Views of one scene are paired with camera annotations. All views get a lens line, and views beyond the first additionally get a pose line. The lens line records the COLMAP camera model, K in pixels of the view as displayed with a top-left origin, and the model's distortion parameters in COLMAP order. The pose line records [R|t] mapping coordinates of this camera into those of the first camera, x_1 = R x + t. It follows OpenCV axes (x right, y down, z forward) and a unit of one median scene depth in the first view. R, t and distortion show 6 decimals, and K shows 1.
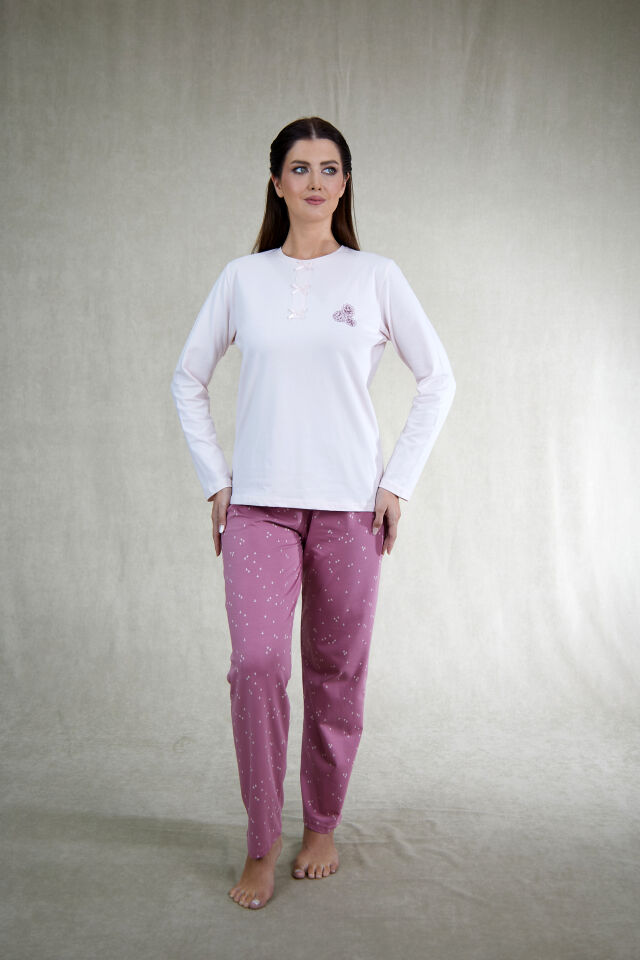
lens RADIAL K [[1397.1, 0, 316.3], [0, 1397.1, 484.2], [0, 0, 1]] dist [0.120342, 0.000000]
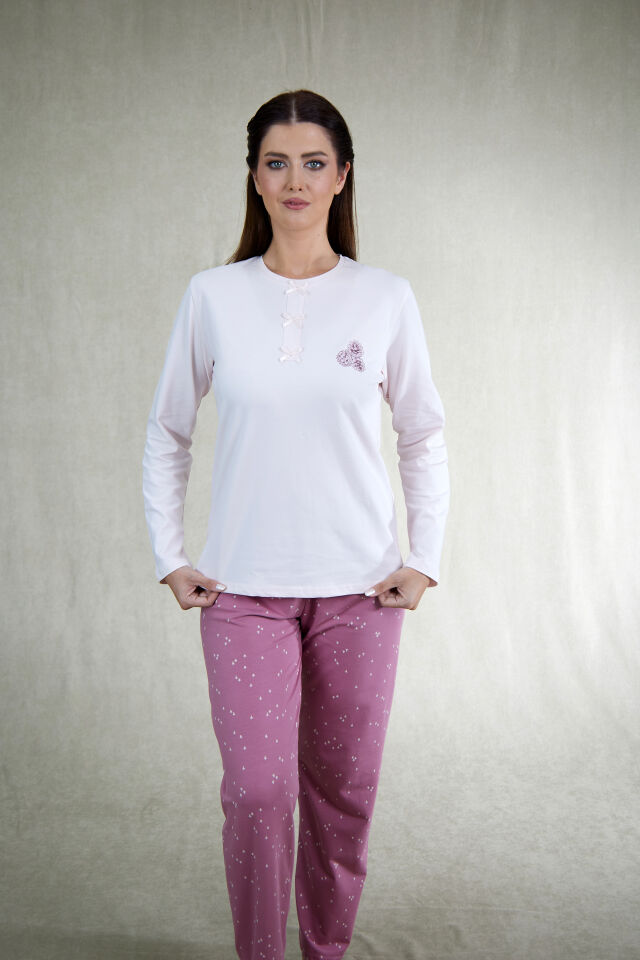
lens RADIAL K [[1397.1, 0, 313.5], [0, 1397.1, 472.6], [0, 0, 1]] dist [0.120342, 0.000000]
pose [[0.998929, -0.021833, 0.040783, -0.024284], [0.018662, 0.996889, 0.076576, -0.077818], [-0.042328, -0.075733, 0.996229, 0.138010]]
